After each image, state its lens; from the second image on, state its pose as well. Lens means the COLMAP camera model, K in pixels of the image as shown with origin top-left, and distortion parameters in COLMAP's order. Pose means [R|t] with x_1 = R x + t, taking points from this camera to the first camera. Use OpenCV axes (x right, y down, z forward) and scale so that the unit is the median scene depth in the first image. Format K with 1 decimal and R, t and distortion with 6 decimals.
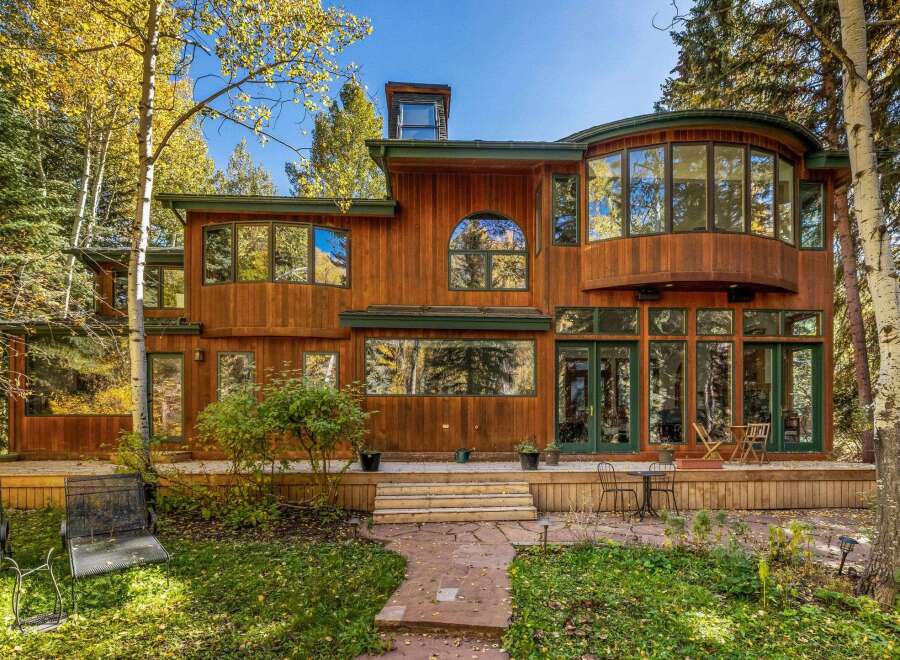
lens RADIAL K [[434.1, 0, 448.4], [0, 434.1, 348.4], [0, 0, 1]] dist [0.001214, -0.000064]
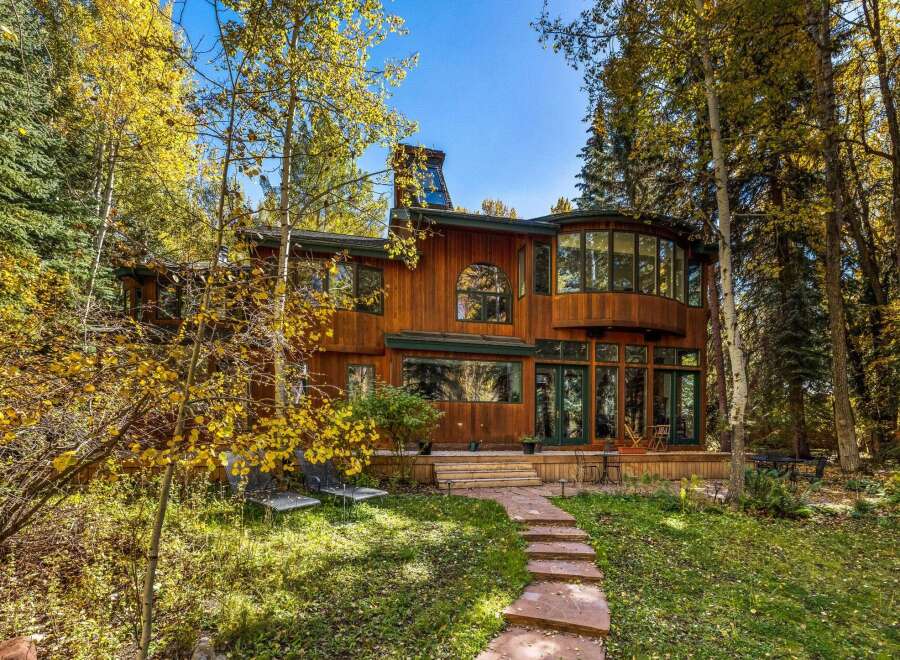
lens RADIAL K [[451.4, 0, 434.9], [0, 451.4, 329.5], [0, 0, 1]] dist [-0.000156, -0.000067]
pose [[0.978917, 0.053174, 0.197215, -0.350399], [-0.044364, 0.997822, -0.048825, -0.040227], [-0.199382, 0.039047, 0.979144, -0.347350]]
